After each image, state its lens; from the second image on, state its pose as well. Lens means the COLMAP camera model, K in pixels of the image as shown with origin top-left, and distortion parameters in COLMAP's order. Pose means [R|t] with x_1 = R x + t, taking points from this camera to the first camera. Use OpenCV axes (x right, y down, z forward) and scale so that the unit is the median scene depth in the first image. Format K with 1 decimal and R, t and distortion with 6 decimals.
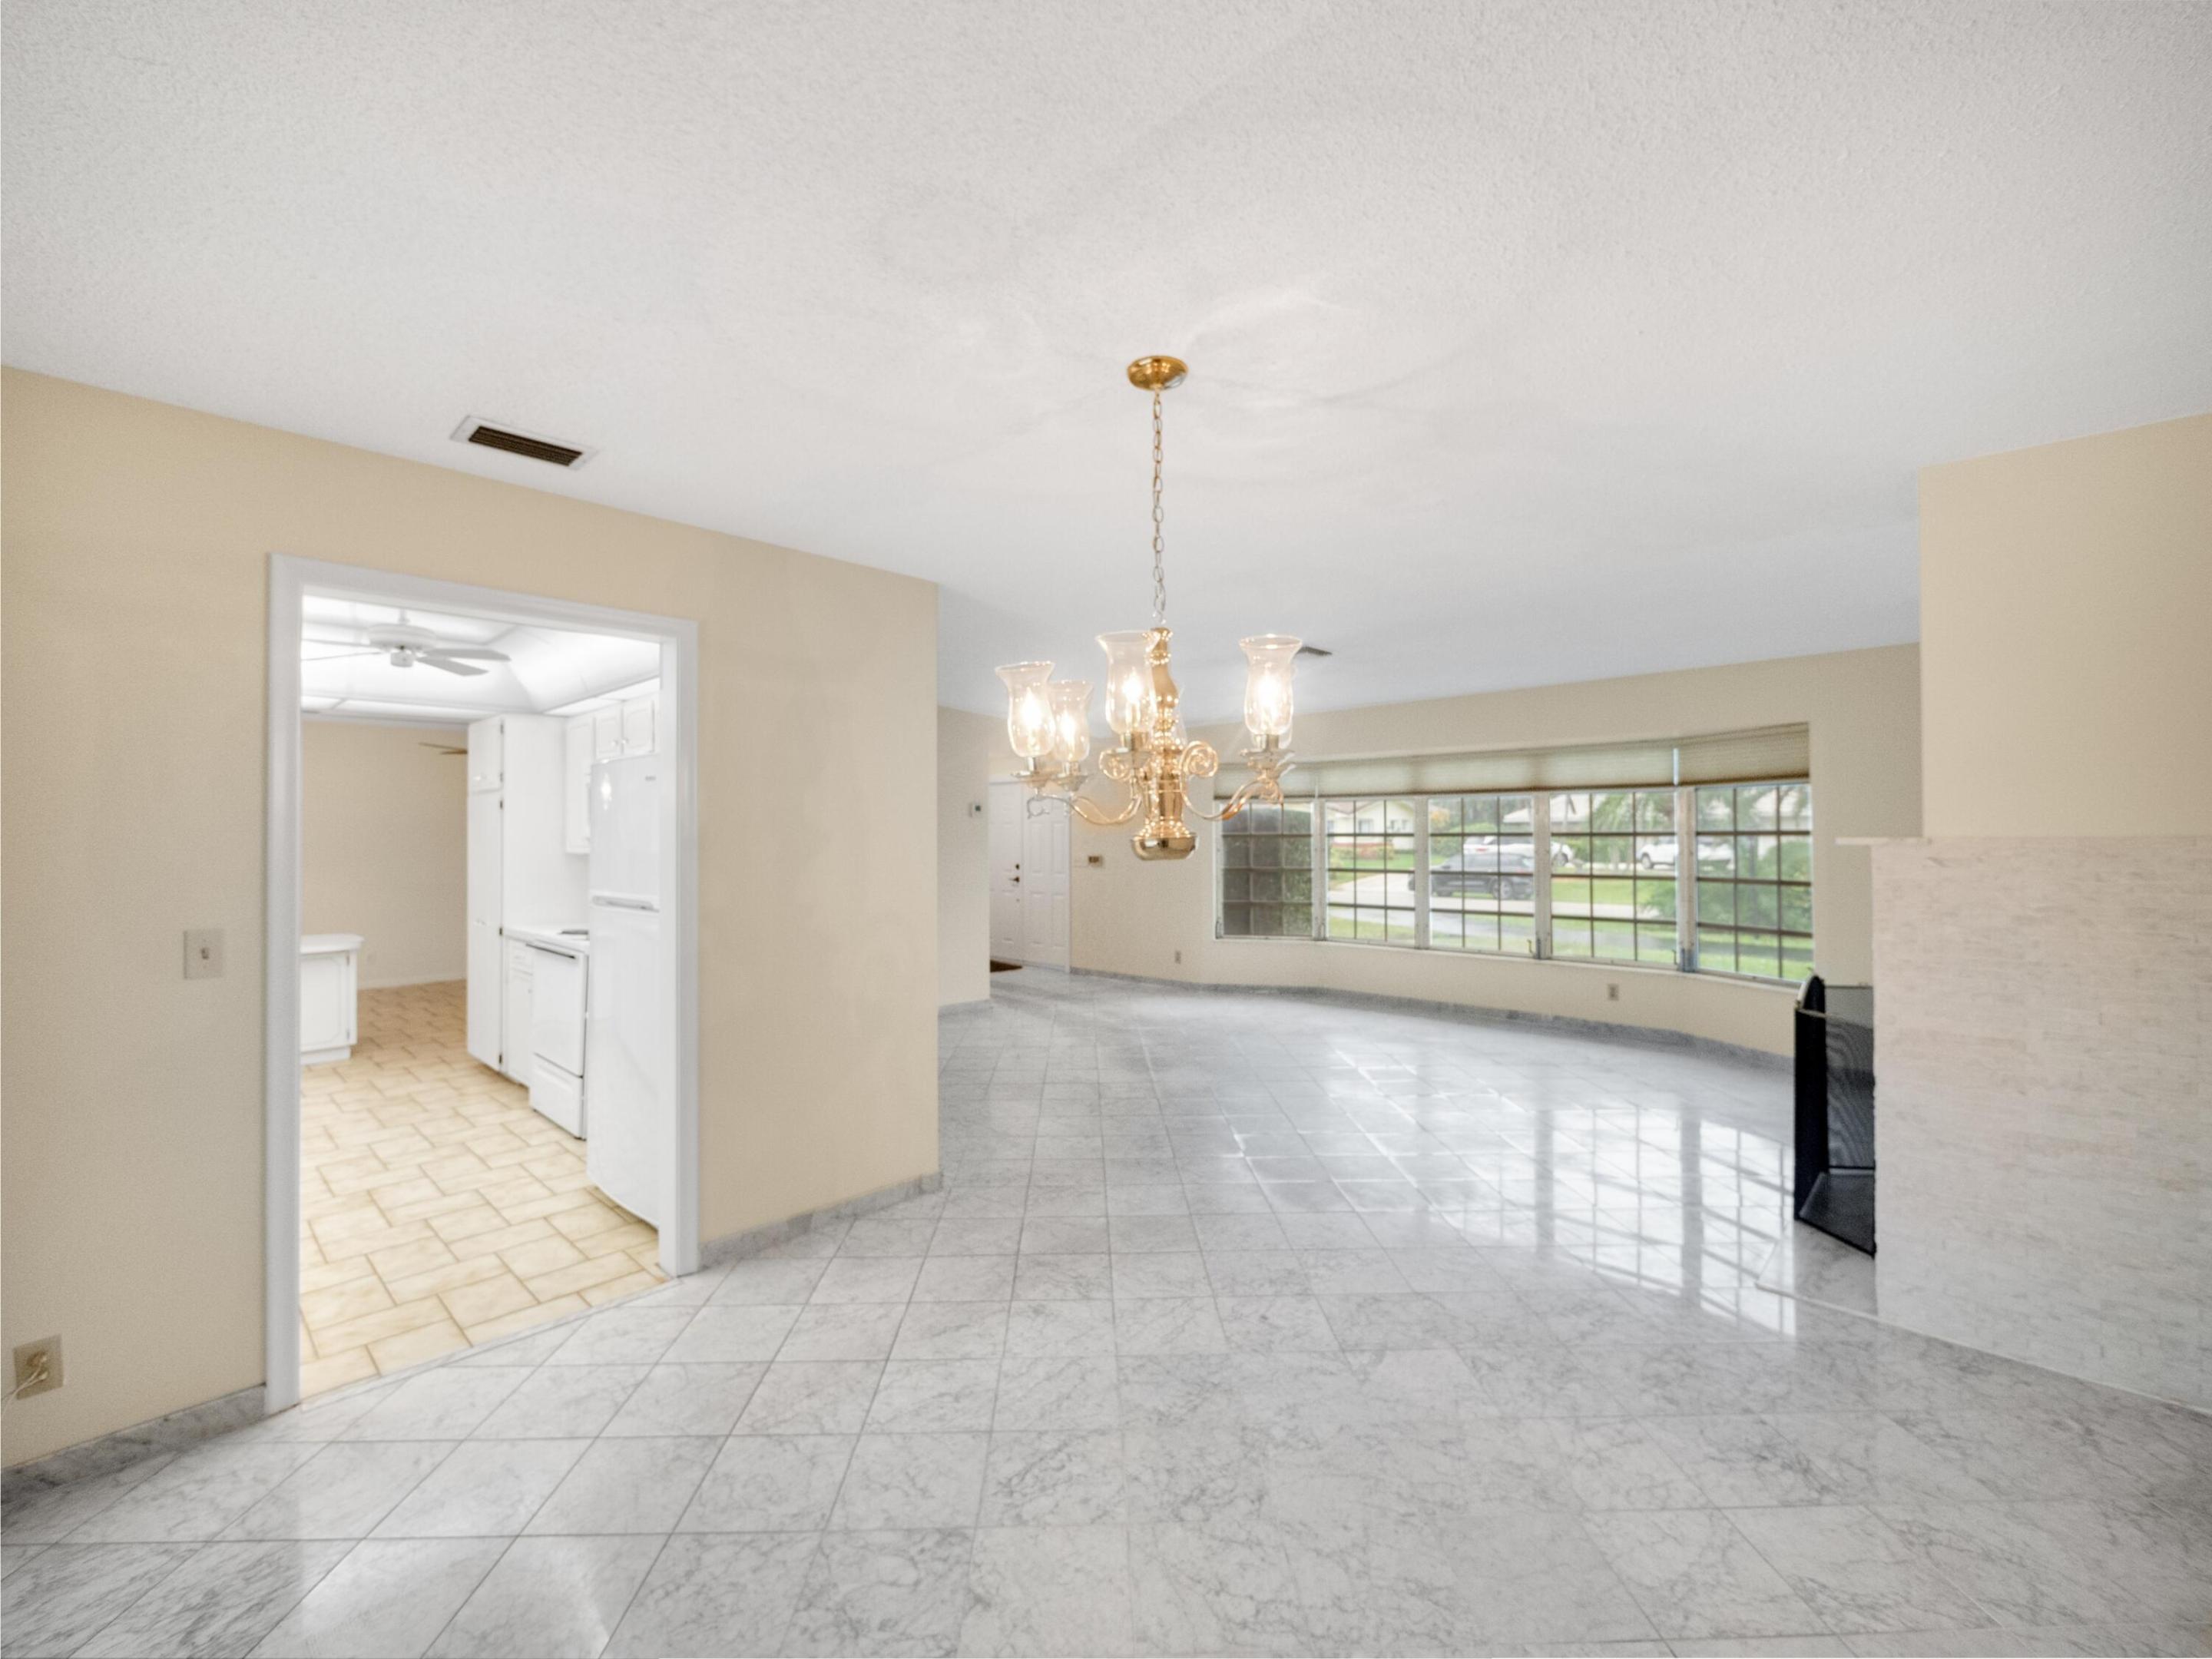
lens RADIAL K [[939.8, 0, 1101.2], [0, 939.8, 829.6], [0, 0, 1]] dist [-0.002557, -0.000352]
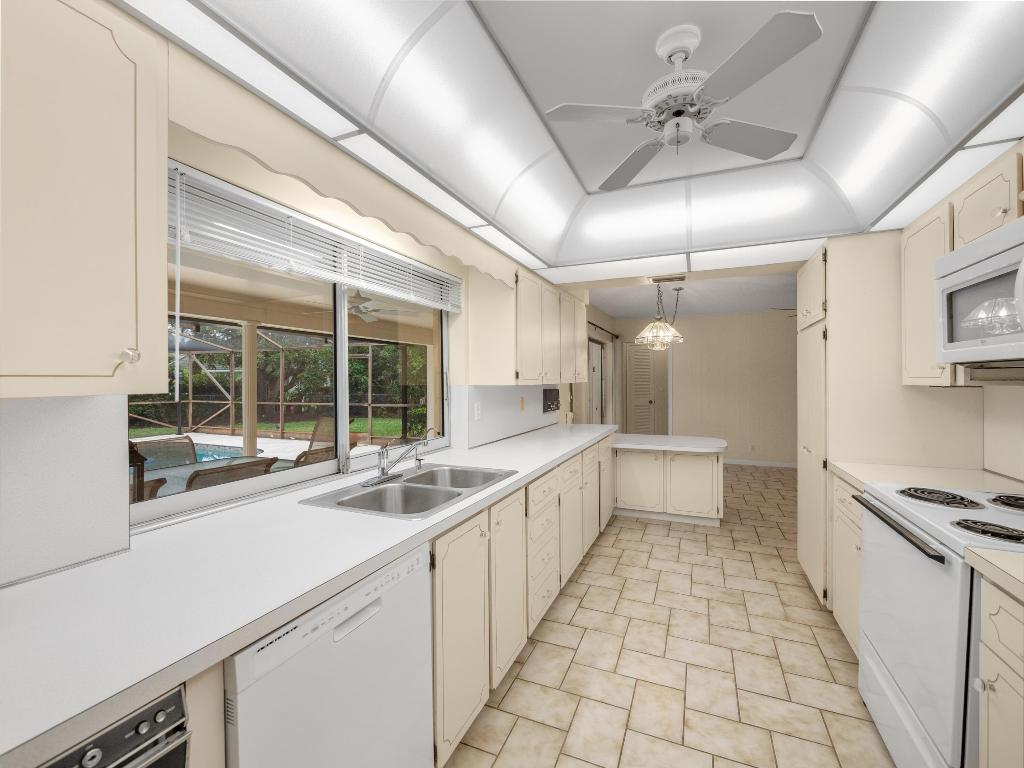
lens RADIAL K [[434.1, 0, 510.9], [0, 434.1, 380.4], [0, 0, 1]] dist [-0.001062, -0.000069]
pose [[0.346121, -0.000325, -0.938190, -0.328614], [0.005833, 0.999981, 0.001806, 0.018174], [0.938172, -0.006098, 0.346117, 0.536650]]
